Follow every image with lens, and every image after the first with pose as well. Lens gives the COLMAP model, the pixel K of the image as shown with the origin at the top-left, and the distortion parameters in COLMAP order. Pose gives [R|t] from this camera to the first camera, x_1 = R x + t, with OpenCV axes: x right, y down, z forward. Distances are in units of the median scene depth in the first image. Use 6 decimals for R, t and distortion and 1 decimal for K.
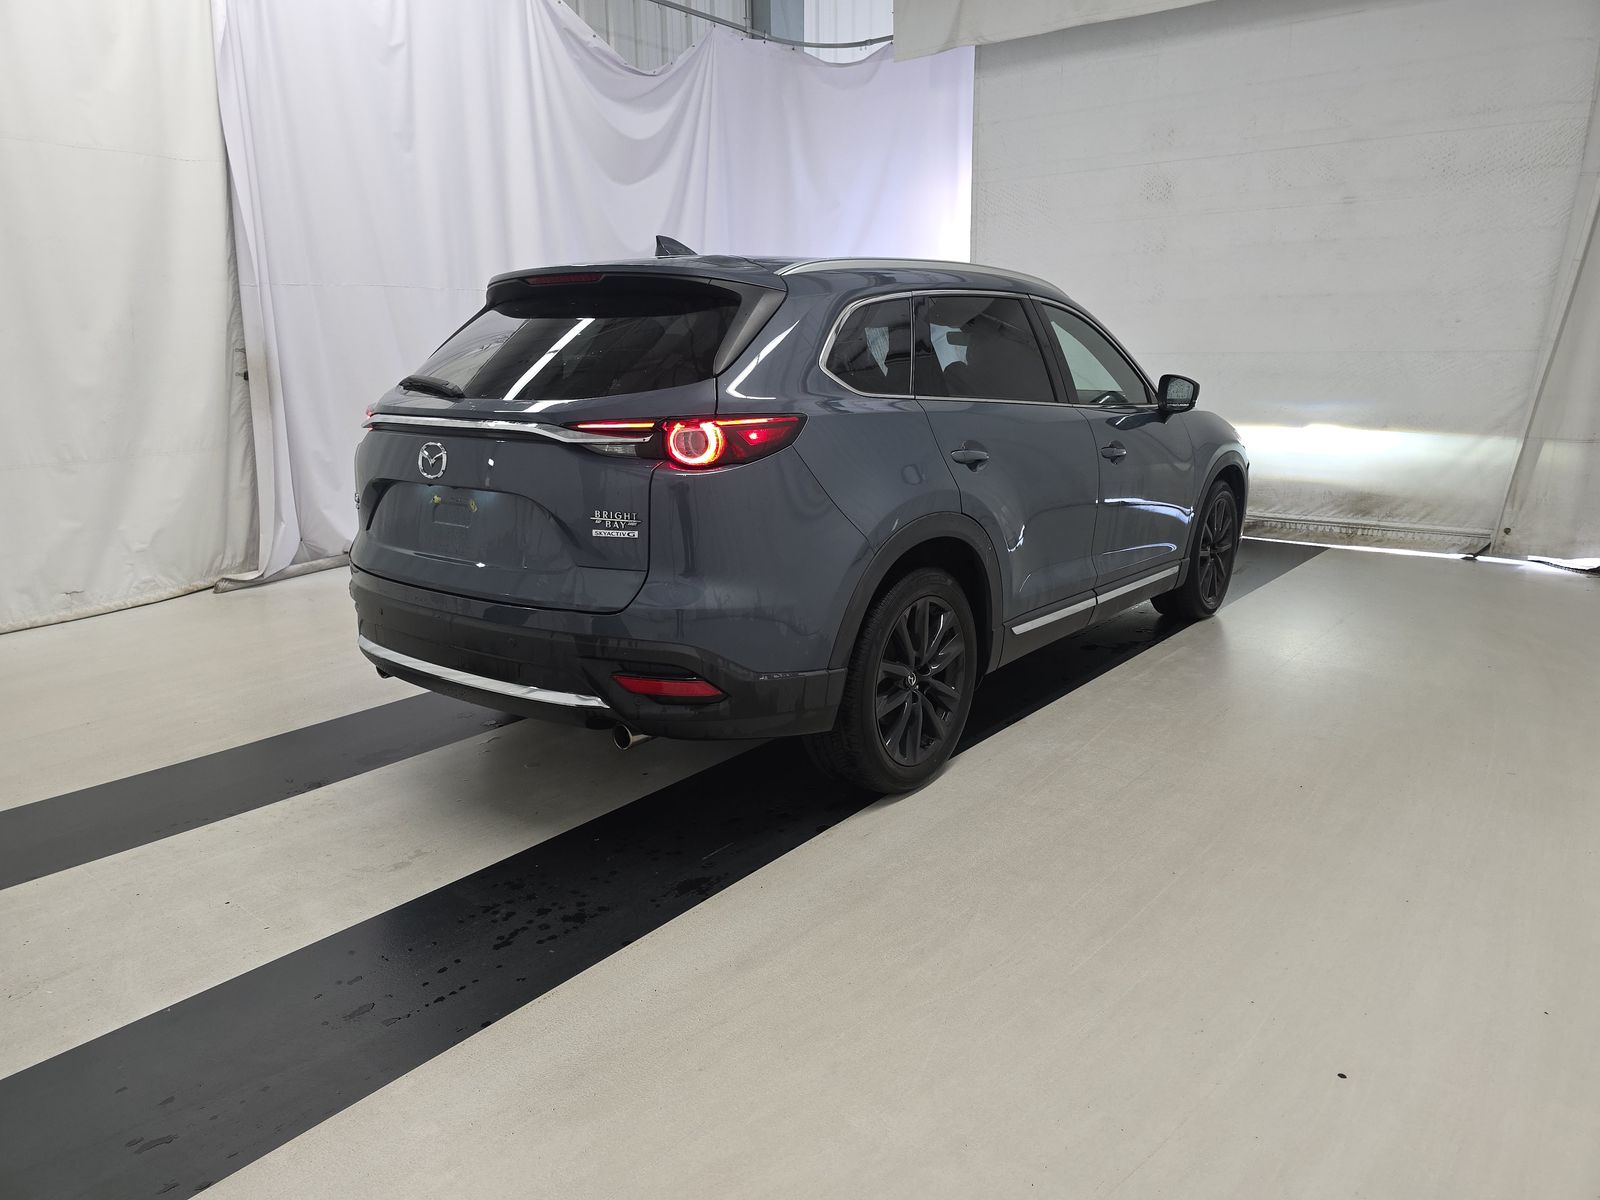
lens RADIAL K [[1092.9, 0, 804.9], [0, 1092.9, 607.2], [0, 0, 1]] dist [0.032245, -0.018173]
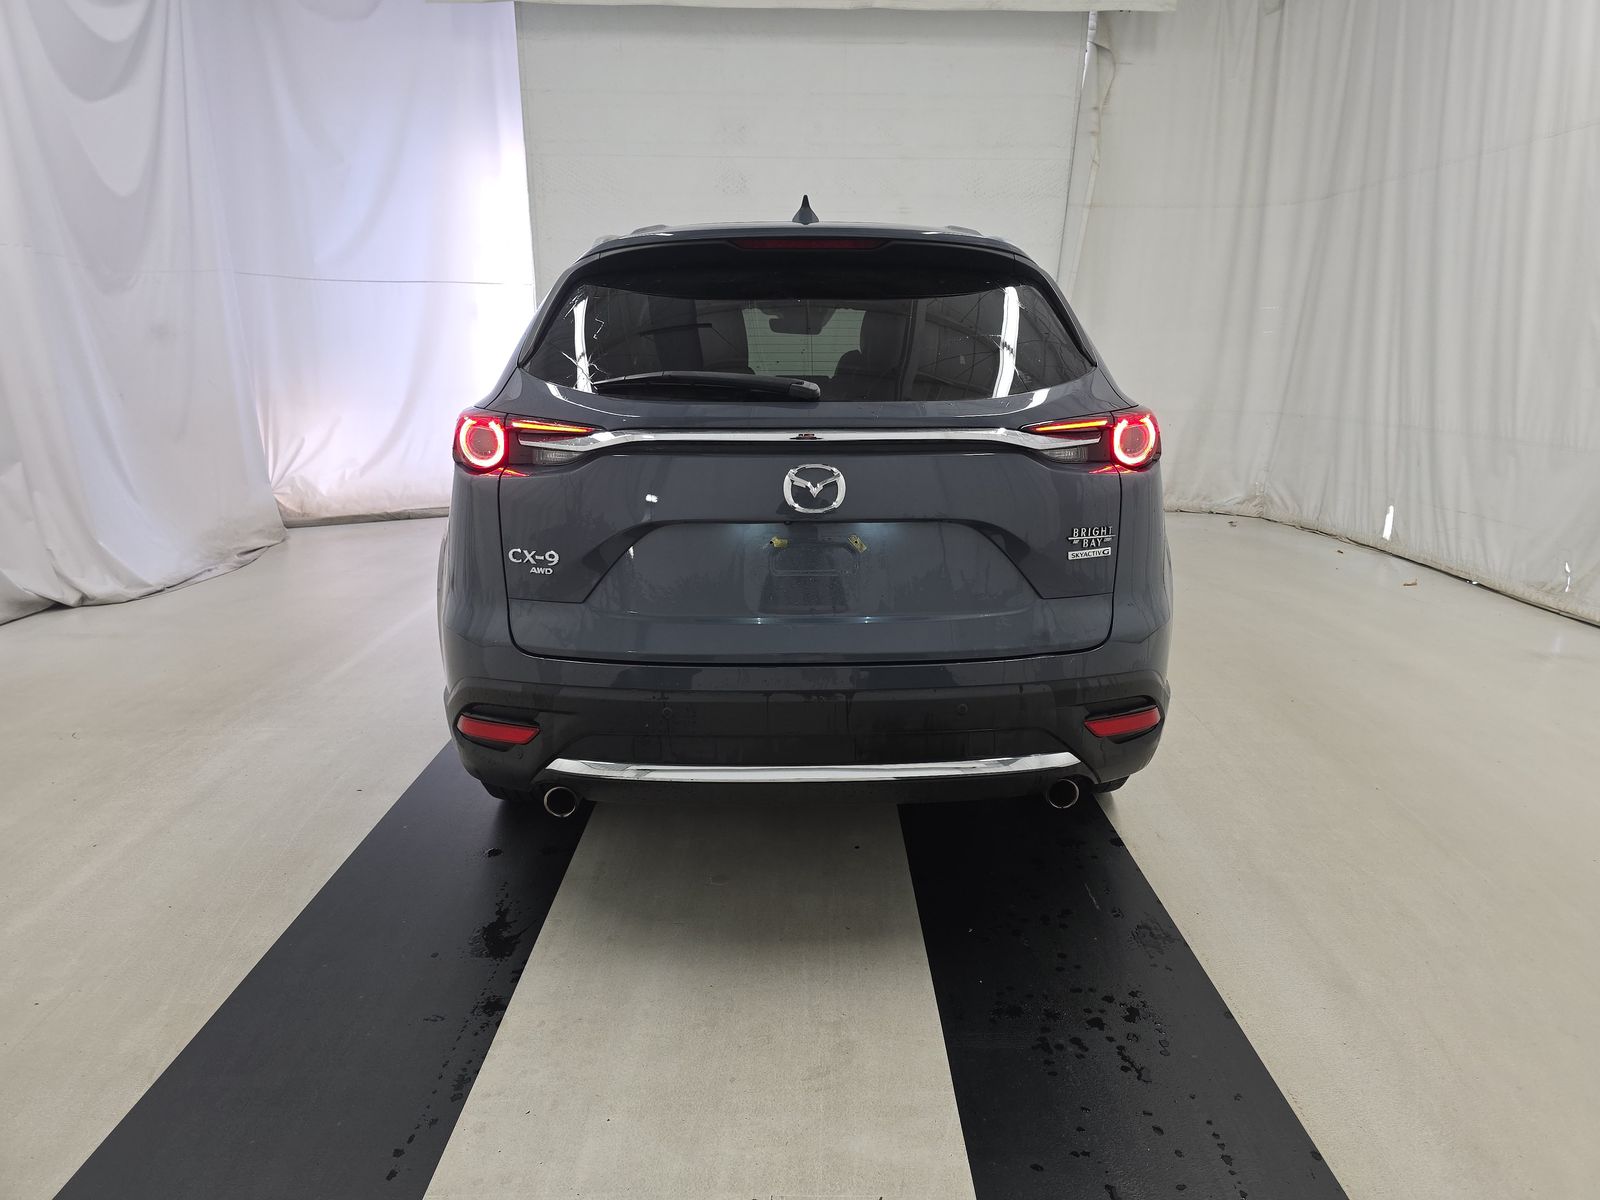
lens RADIAL K [[1092.9, 0, 808.5], [0, 1092.9, 594.8], [0, 0, 1]] dist [0.032245, -0.018173]
pose [[0.768689, -0.141568, 0.623760, -0.809390], [0.141849, 0.988646, 0.049574, -0.100969], [-0.623696, 0.050373, 0.780043, 0.446778]]
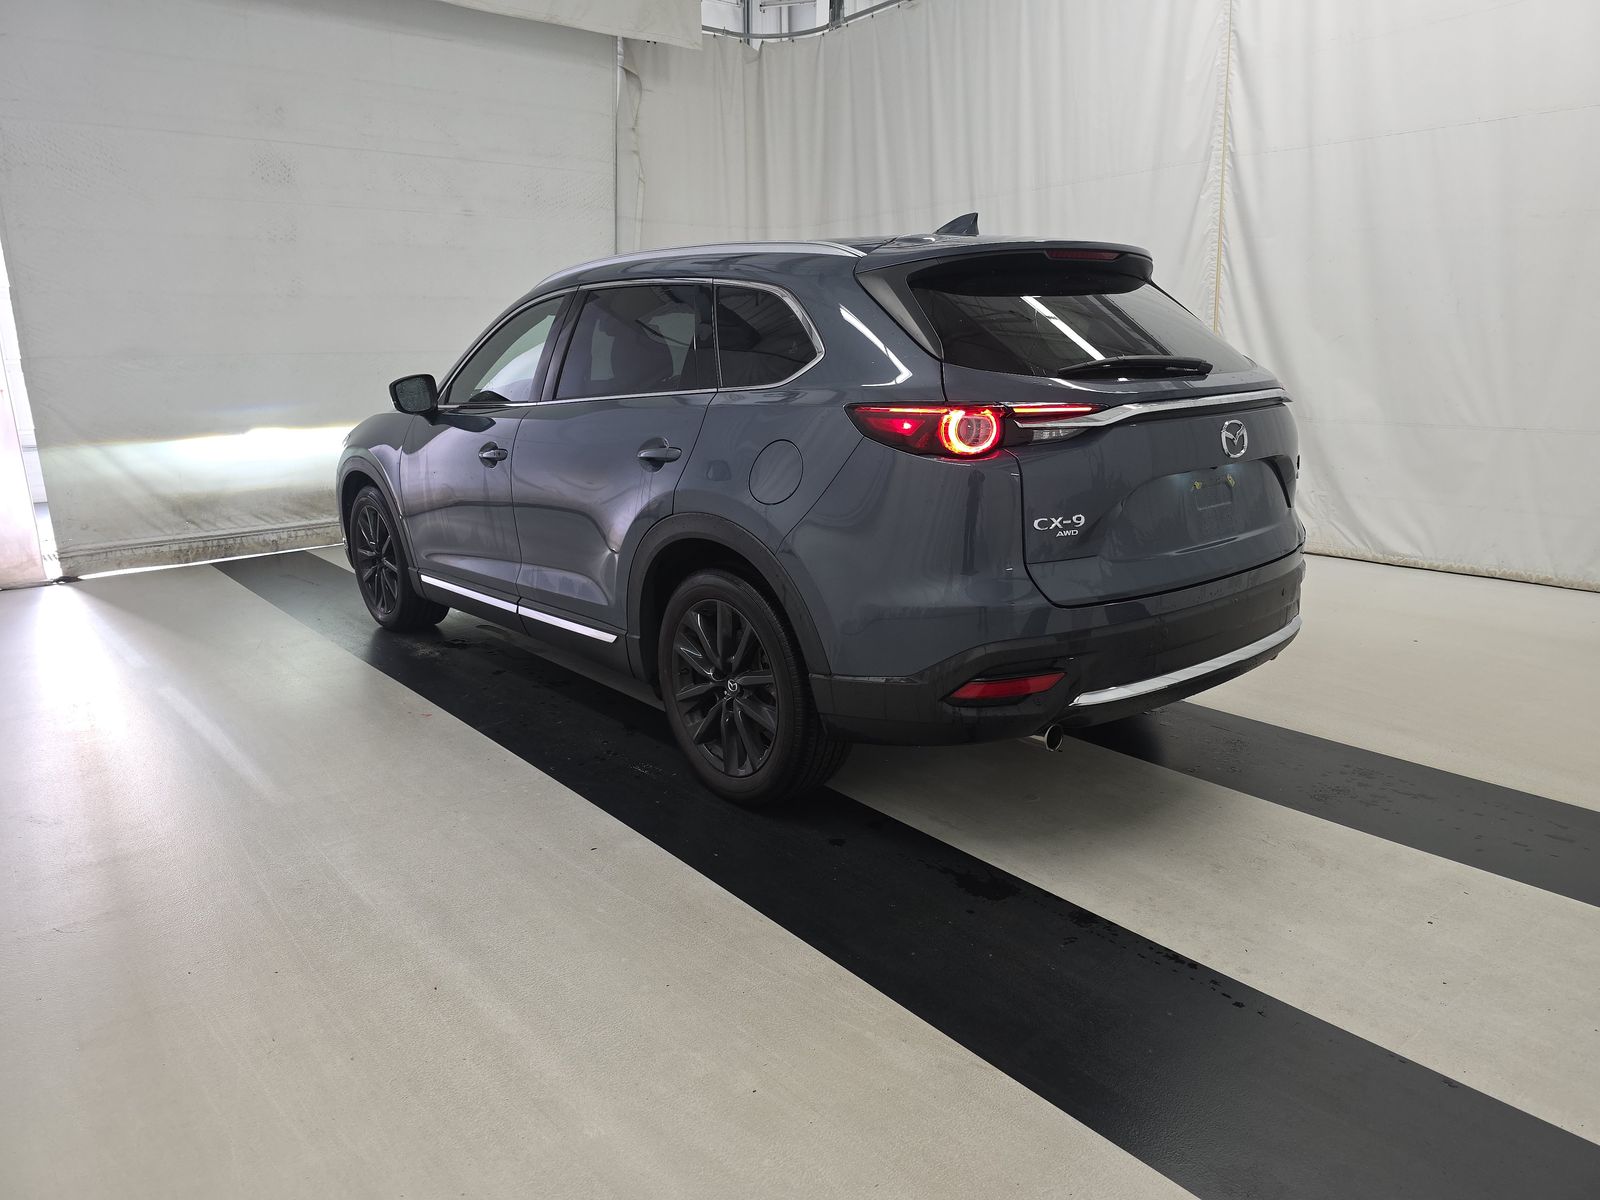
lens RADIAL K [[1092.9, 0, 807.6], [0, 1092.9, 600.7], [0, 0, 1]] dist [0.032245, -0.018173]
pose [[0.196026, -0.228666, 0.953565, -1.370220], [0.246377, 0.952722, 0.177816, -0.263633], [-0.949143, 0.200080, 0.243096, 1.158200]]
